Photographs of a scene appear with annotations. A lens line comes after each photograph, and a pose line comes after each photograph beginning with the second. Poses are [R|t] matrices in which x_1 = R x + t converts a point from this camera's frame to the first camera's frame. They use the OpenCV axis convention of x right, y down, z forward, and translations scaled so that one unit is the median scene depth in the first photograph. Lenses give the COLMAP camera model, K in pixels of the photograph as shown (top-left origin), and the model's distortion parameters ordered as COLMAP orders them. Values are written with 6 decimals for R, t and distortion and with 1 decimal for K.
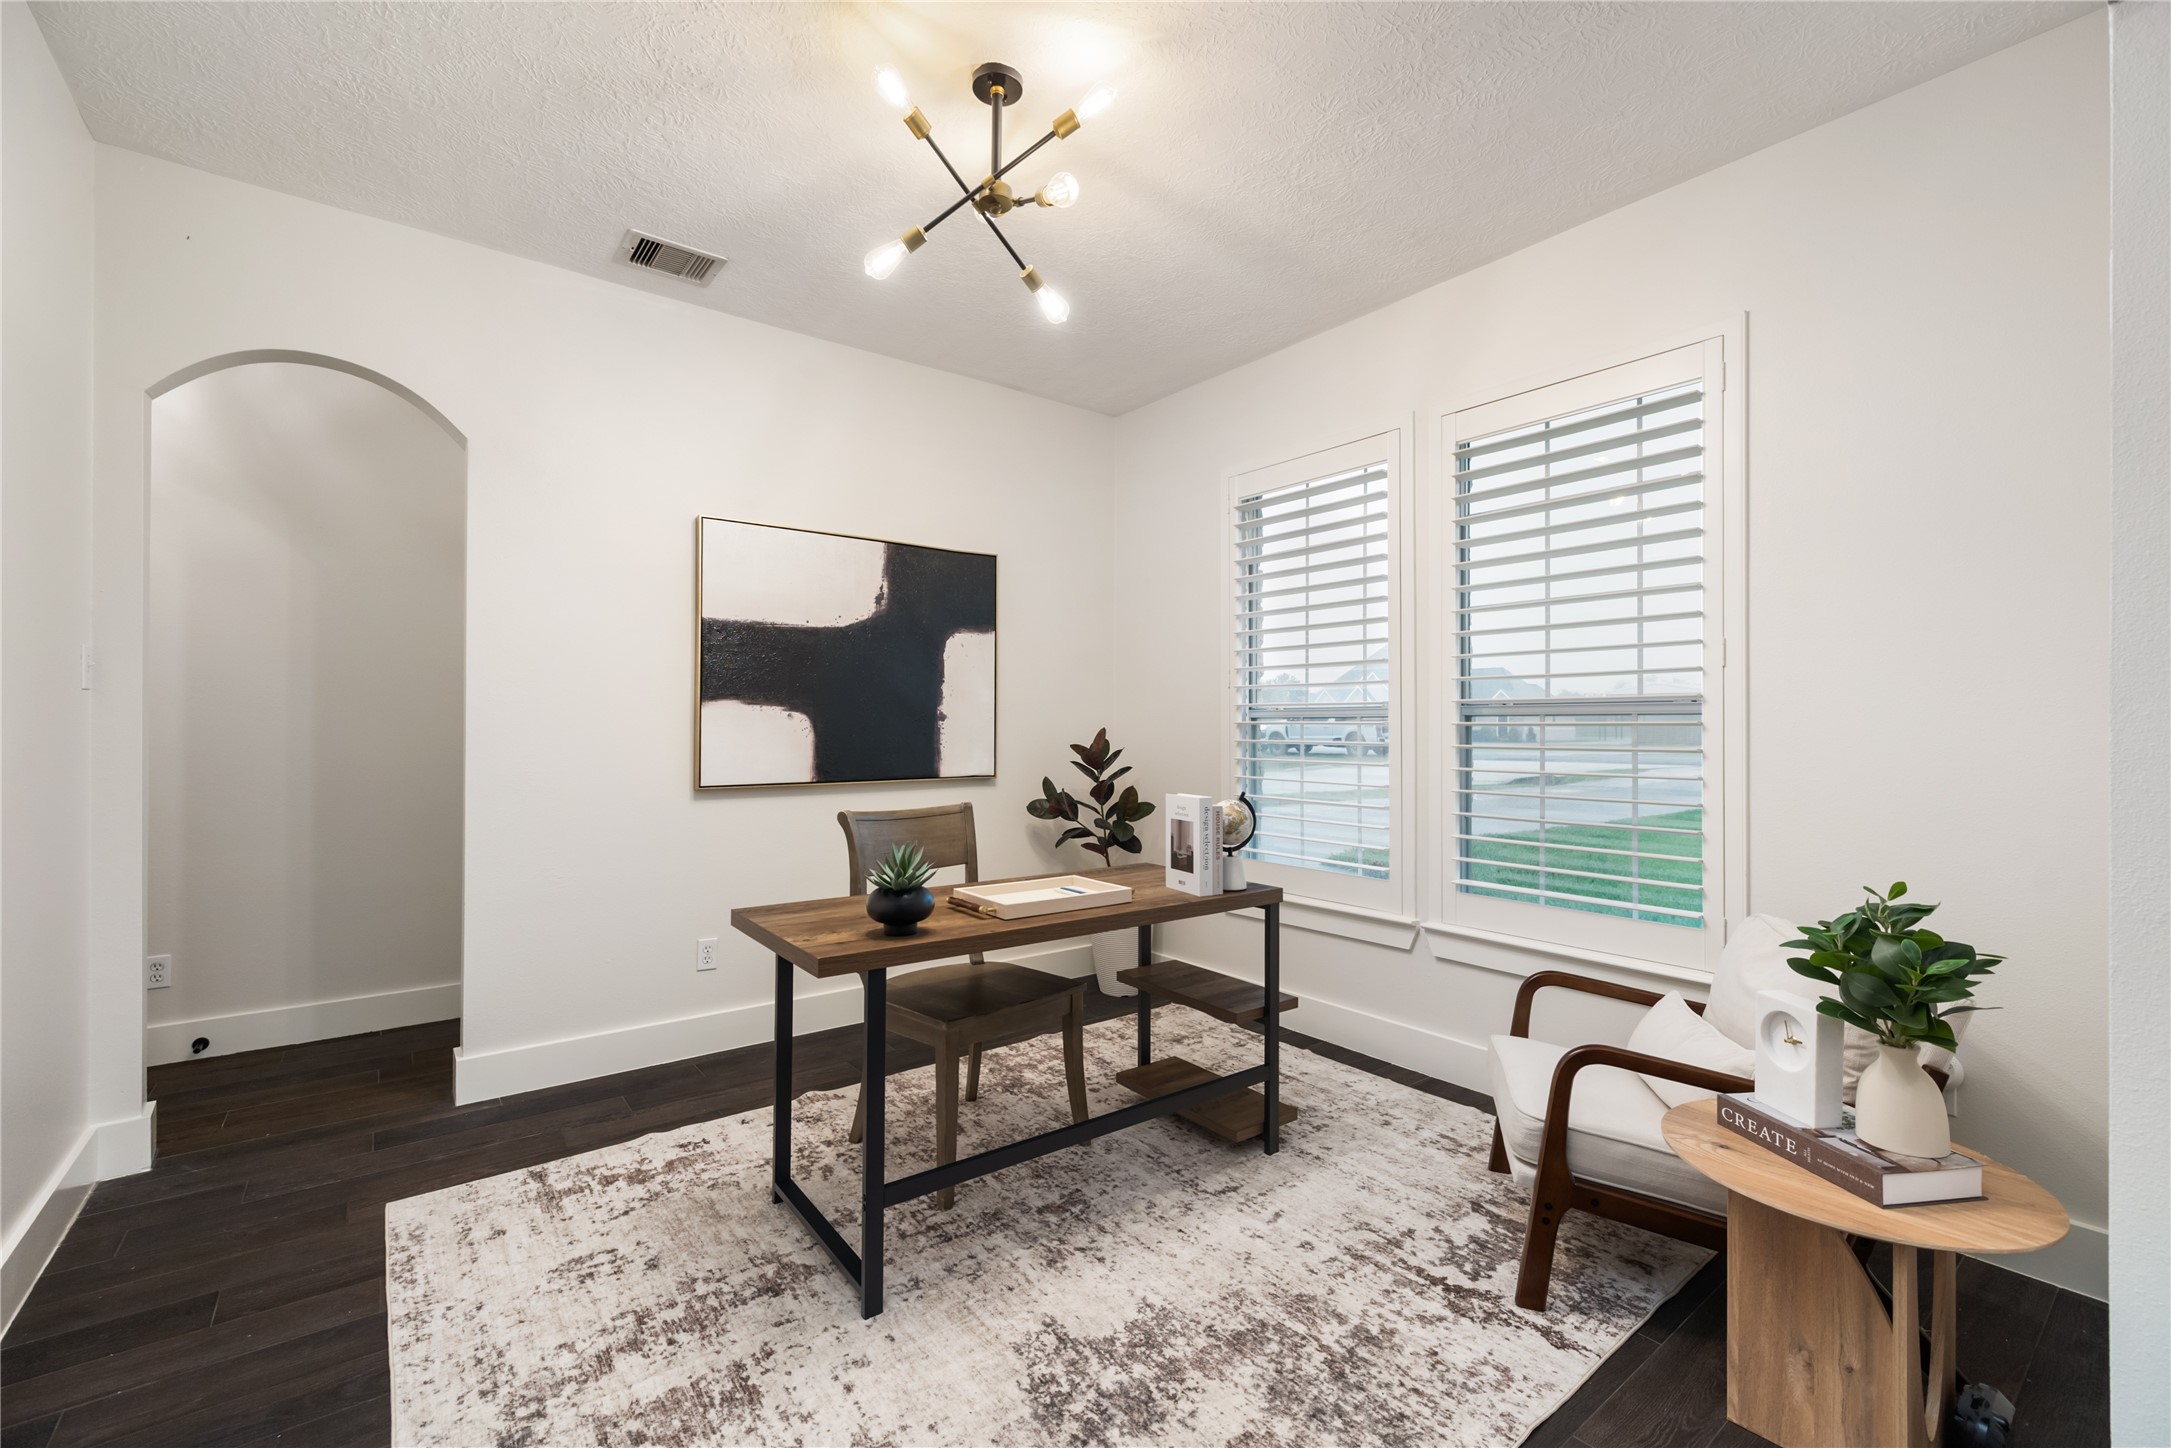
lens RADIAL K [[913.8, 0, 1085.5], [0, 913.8, 724.0], [0, 0, 1]] dist [-0.000299, -0.000002]
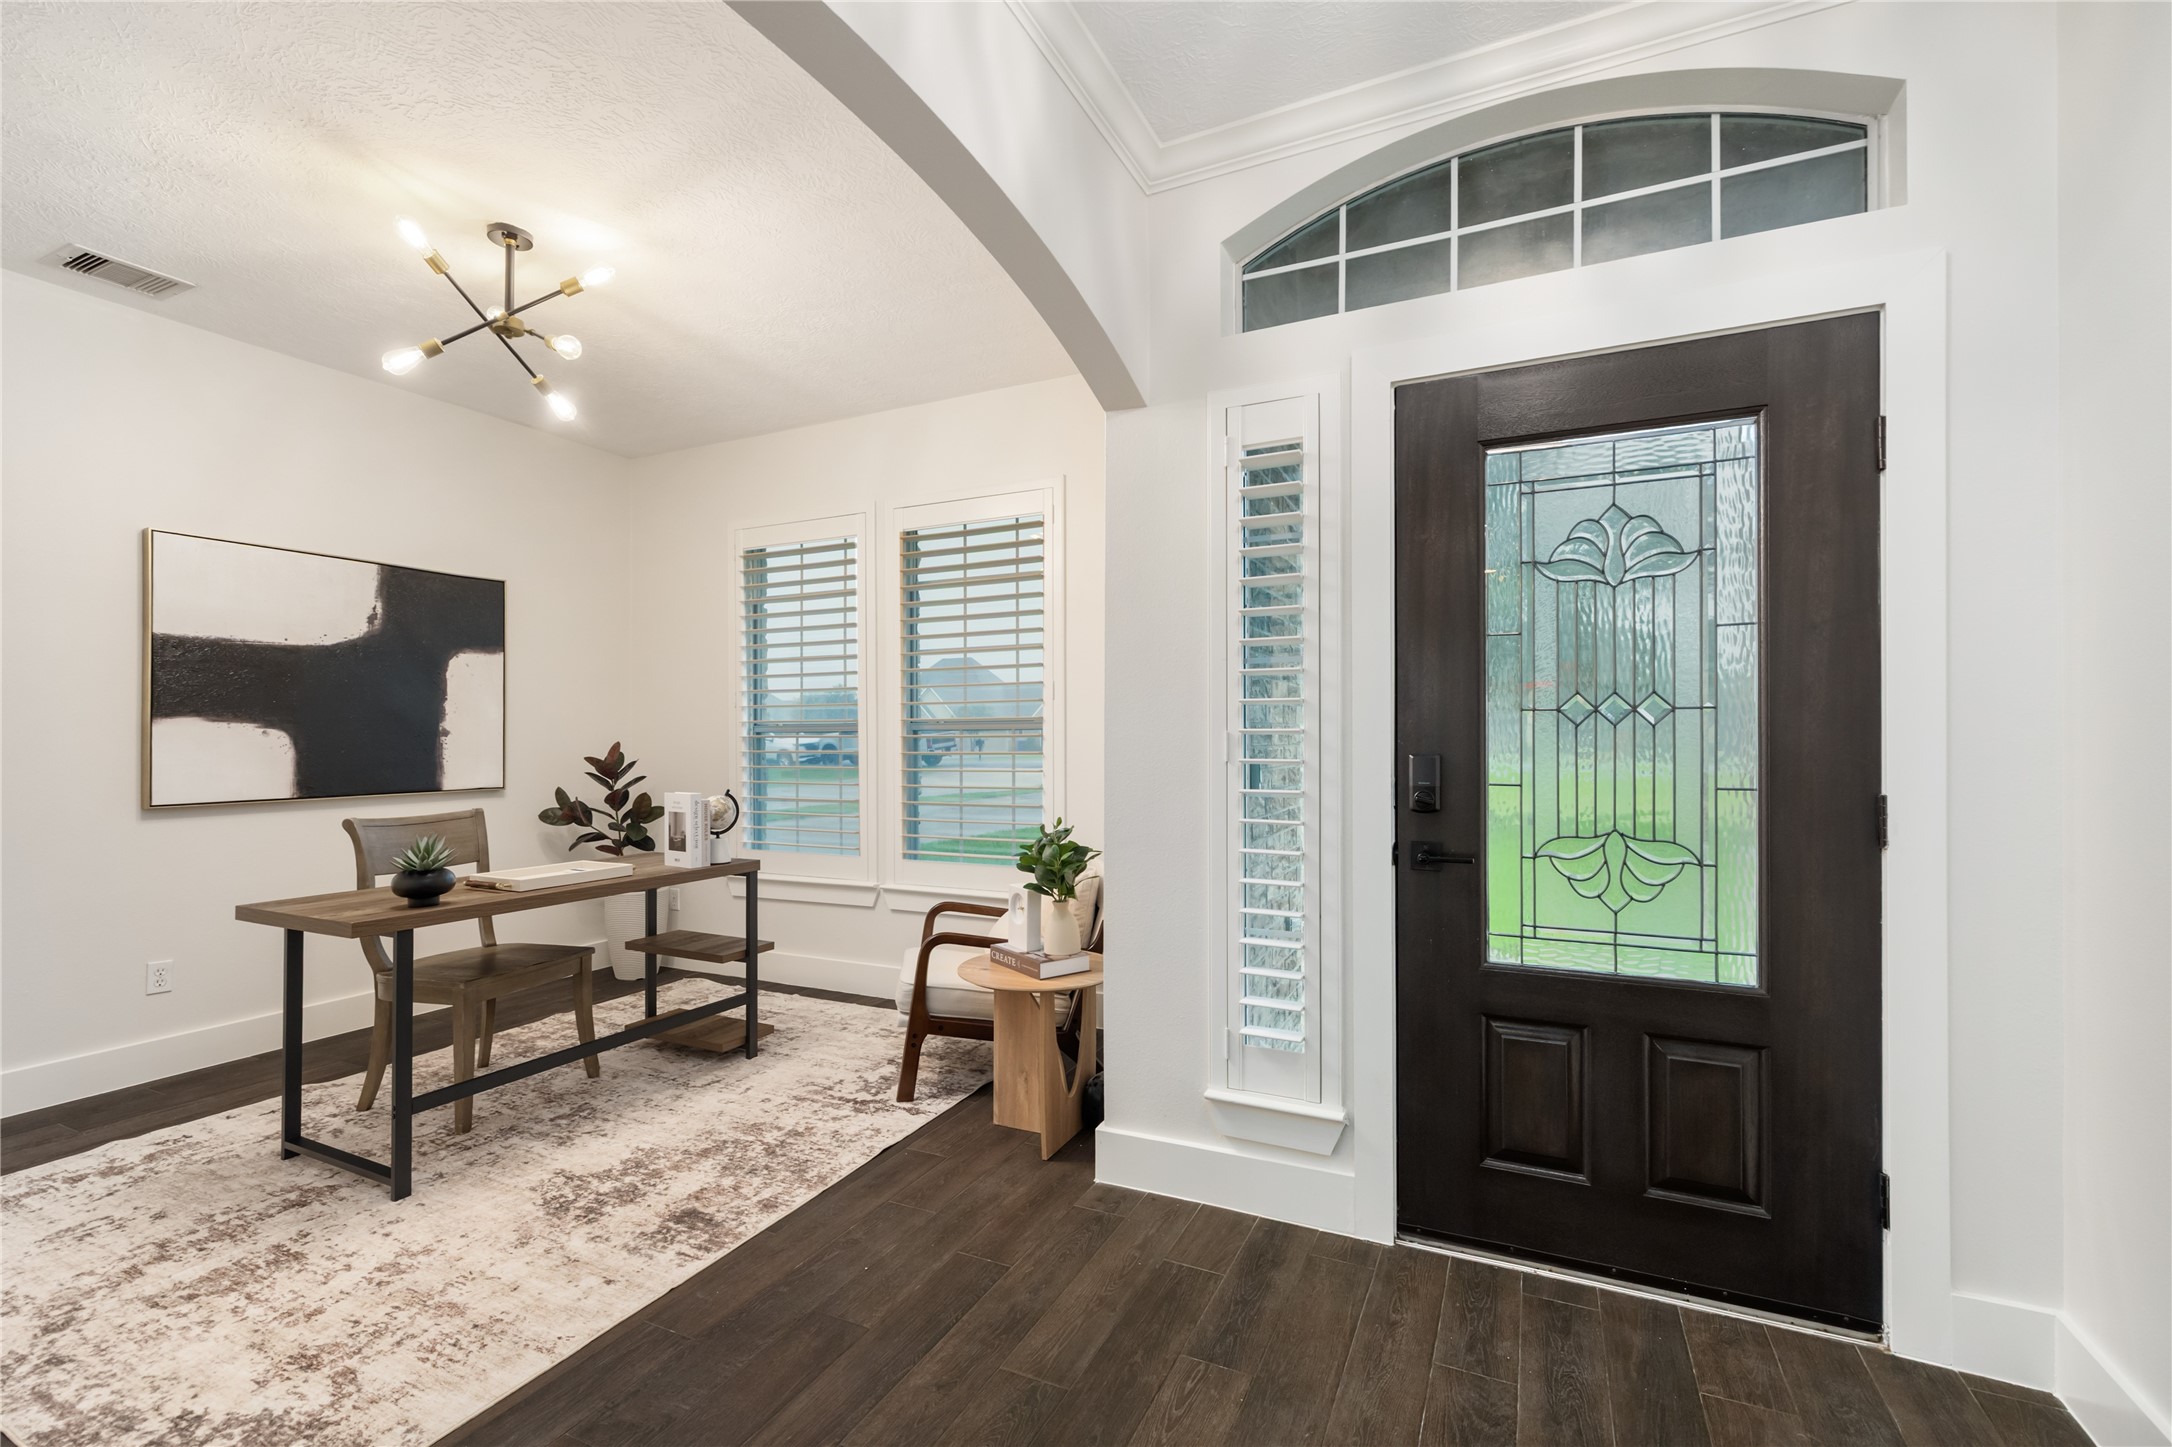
lens RADIAL K [[924.4, 0, 1089.2], [0, 924.4, 730.4], [0, 0, 1]] dist [0.000612, -0.000132]
pose [[0.889749, -0.002966, 0.456441, 0.026731], [0.005818, 0.999971, -0.004844, -0.001938], [-0.456413, 0.006966, 0.889741, -0.444391]]
